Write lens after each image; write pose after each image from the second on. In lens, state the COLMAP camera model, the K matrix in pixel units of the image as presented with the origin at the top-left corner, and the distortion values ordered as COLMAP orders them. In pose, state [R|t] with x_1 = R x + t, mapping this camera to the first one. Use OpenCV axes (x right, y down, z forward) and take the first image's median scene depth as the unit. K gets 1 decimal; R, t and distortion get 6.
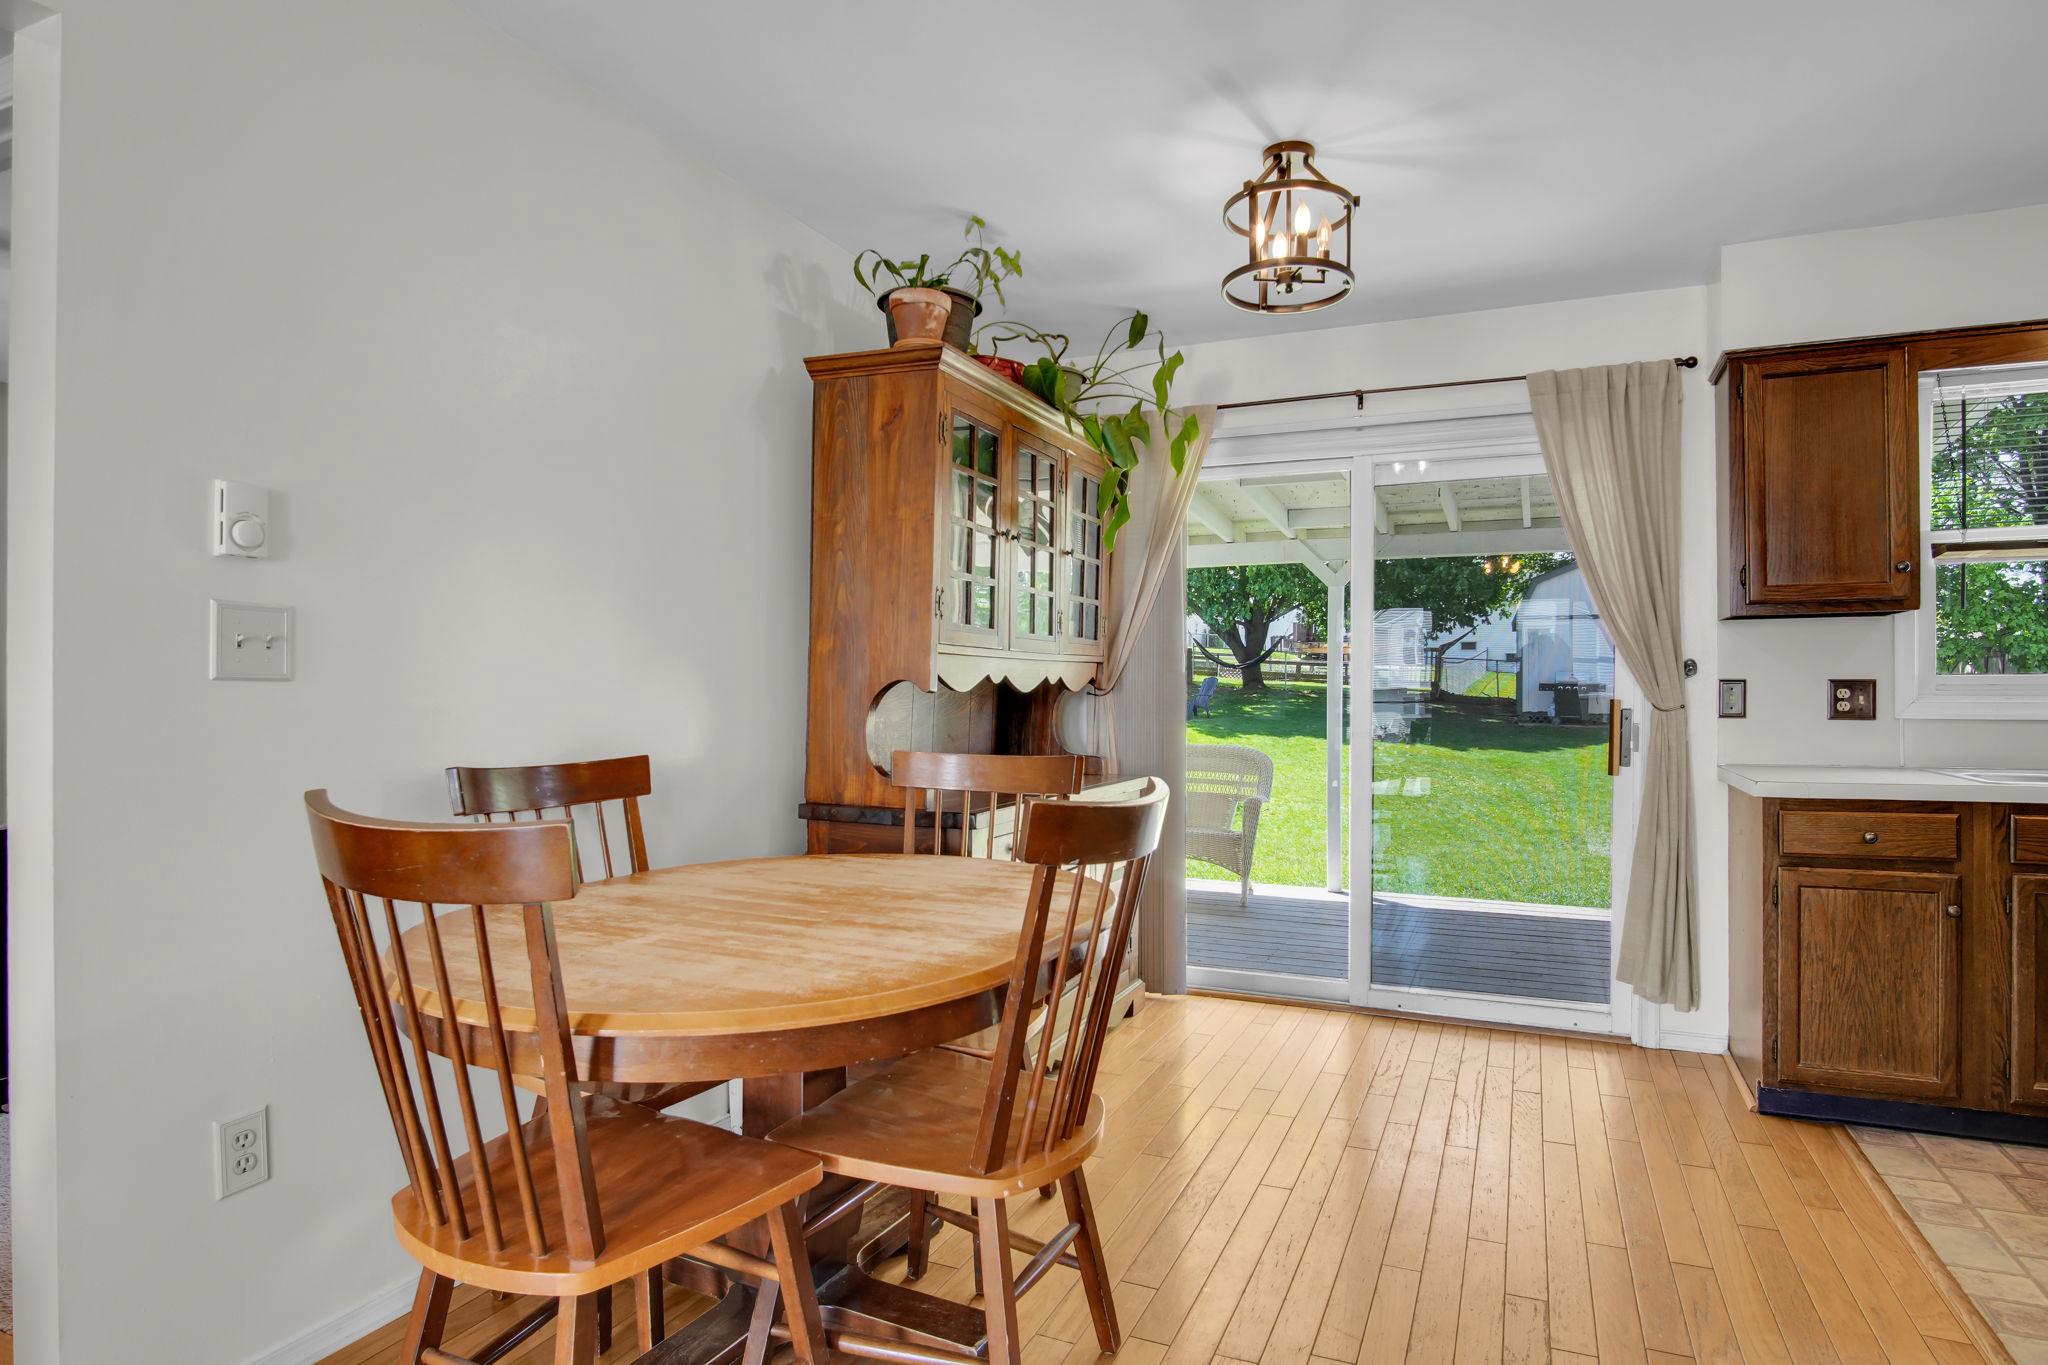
lens RADIAL K [[1117.1, 0, 1031.4], [0, 1117.1, 678.8], [0, 0, 1]] dist [-0.001576, -0.002176]
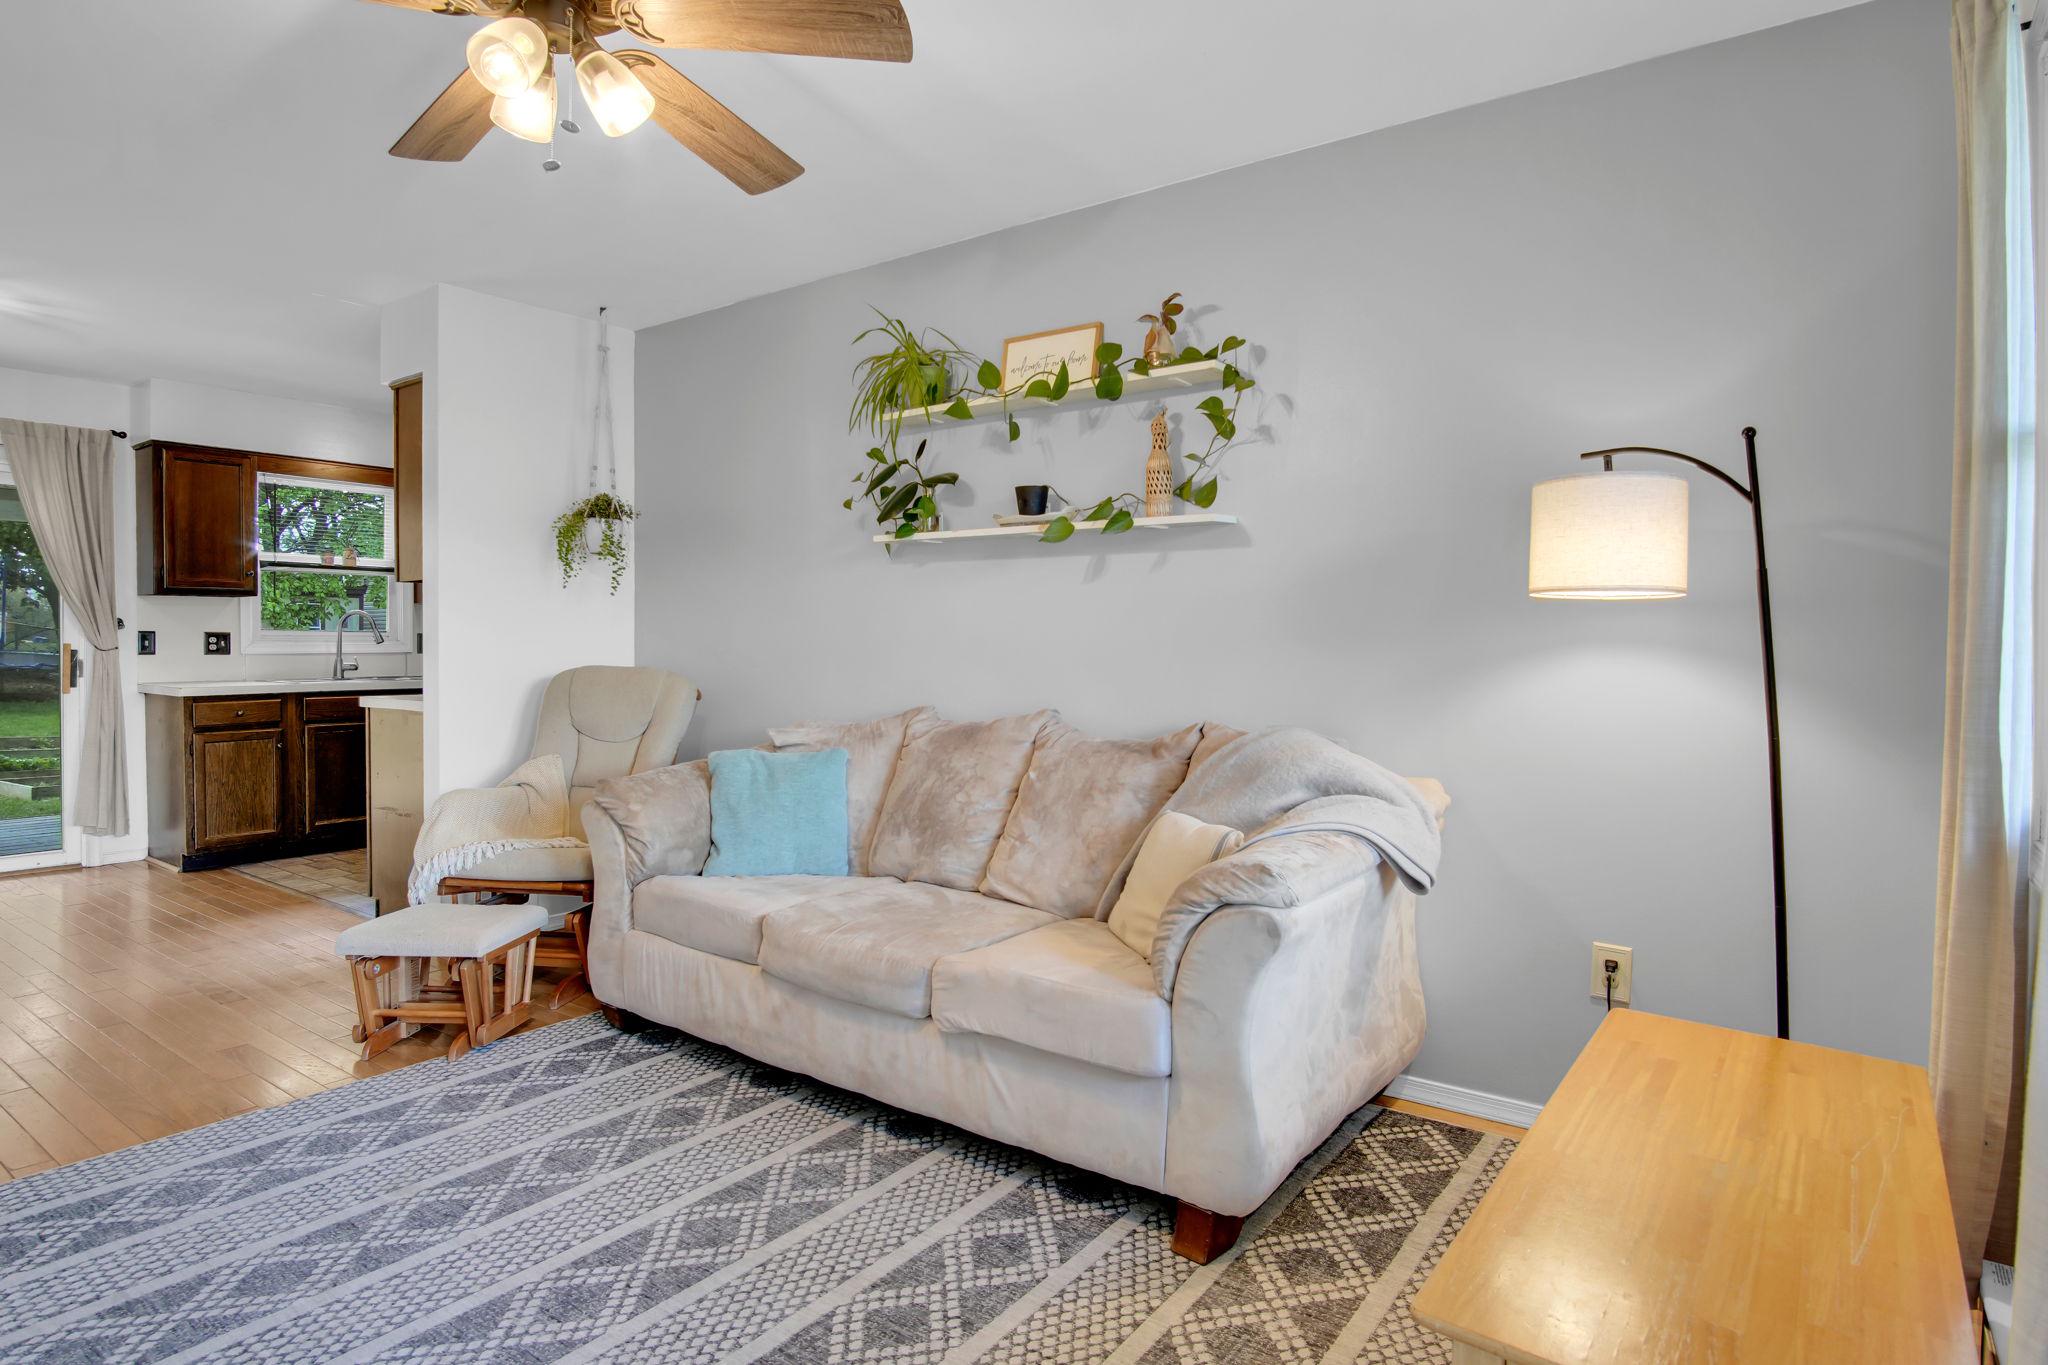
lens RADIAL K [[1117.1, 0, 1031.4], [0, 1117.1, 678.8], [0, 0, 1]] dist [-0.001576, -0.002176]
pose [[0.209215, -0.028195, 0.977463, -0.759088], [-0.007204, 0.999513, 0.030373, 0.012456], [-0.977843, -0.013396, 0.208910, -0.664884]]
